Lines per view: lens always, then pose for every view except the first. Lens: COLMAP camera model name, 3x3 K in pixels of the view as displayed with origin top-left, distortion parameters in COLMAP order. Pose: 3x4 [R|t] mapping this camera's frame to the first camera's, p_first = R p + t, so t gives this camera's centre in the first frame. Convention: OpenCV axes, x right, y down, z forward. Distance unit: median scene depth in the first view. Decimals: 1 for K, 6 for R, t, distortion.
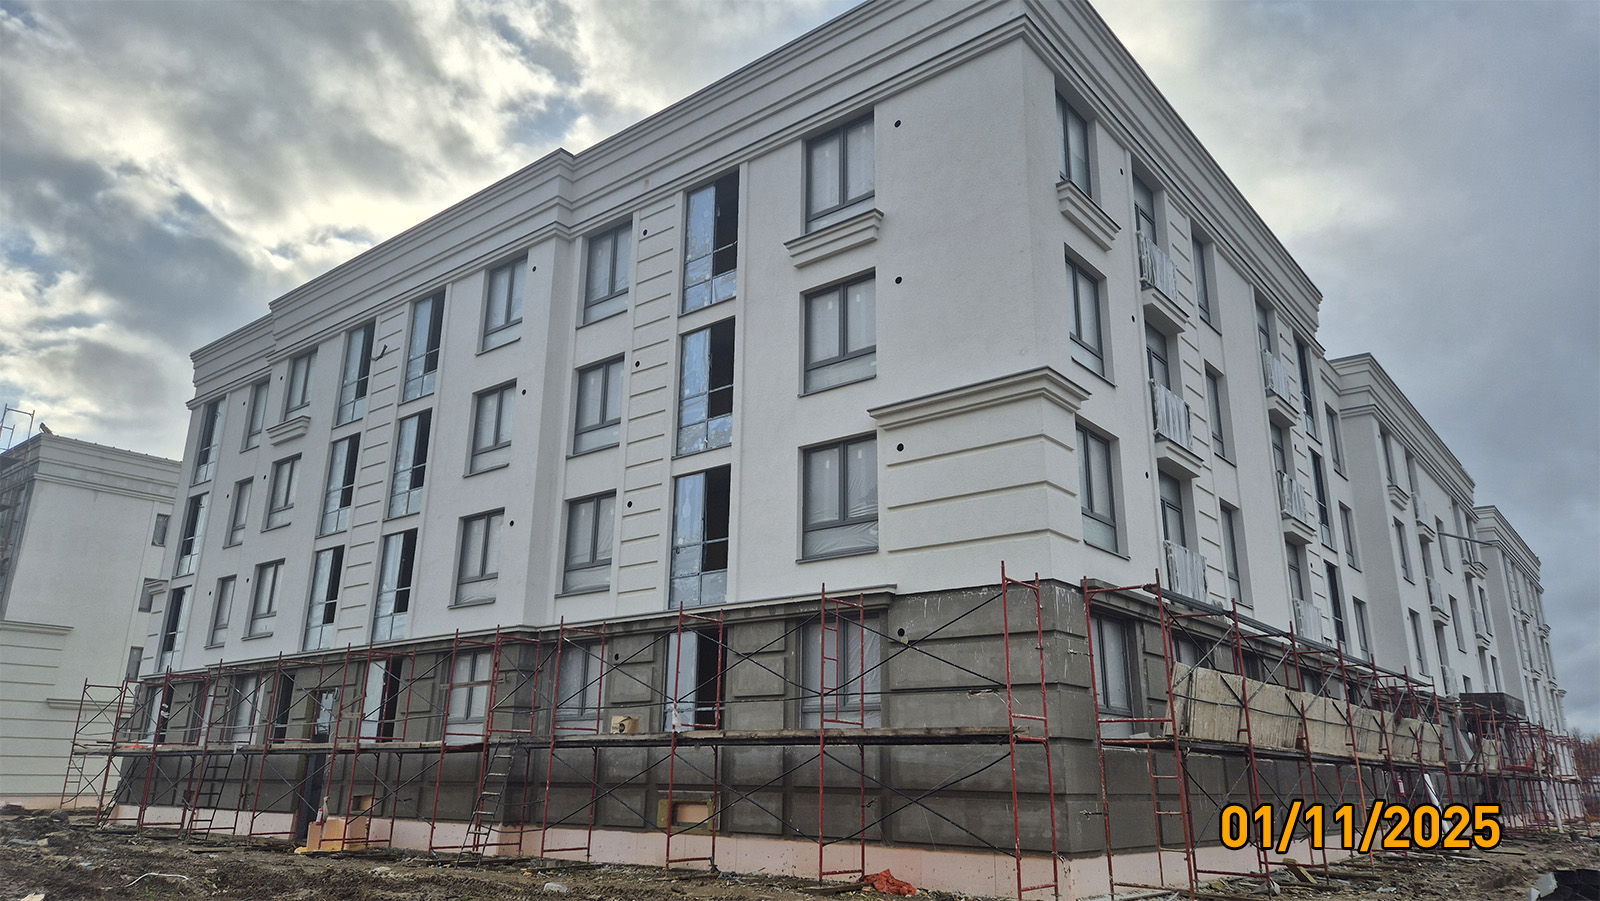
lens RADIAL K [[1049.8, 0, 822.1], [0, 1049.8, 478.9], [0, 0, 1]] dist [0.088084, -0.048029]
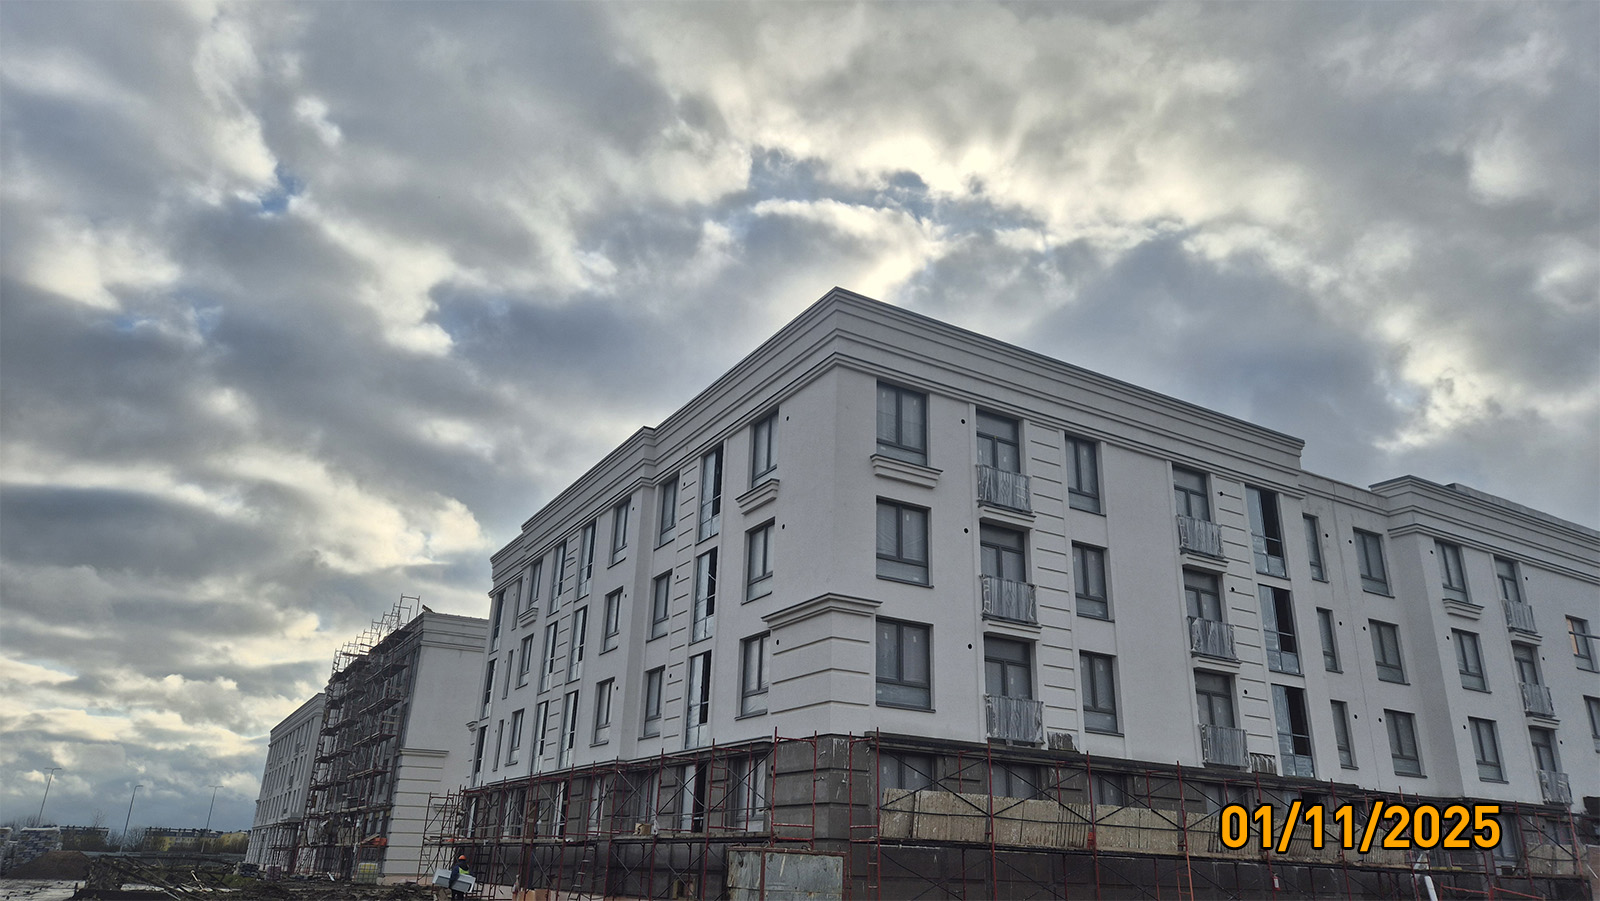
lens RADIAL K [[1049.8, 0, 787.0], [0, 1049.8, 486.4], [0, 0, 1]] dist [0.088084, -0.048029]
pose [[0.934595, -0.110520, -0.338108, 0.474872], [0.084584, 0.992293, -0.090554, -0.087048], [0.345510, 0.056033, 0.936741, -0.333669]]
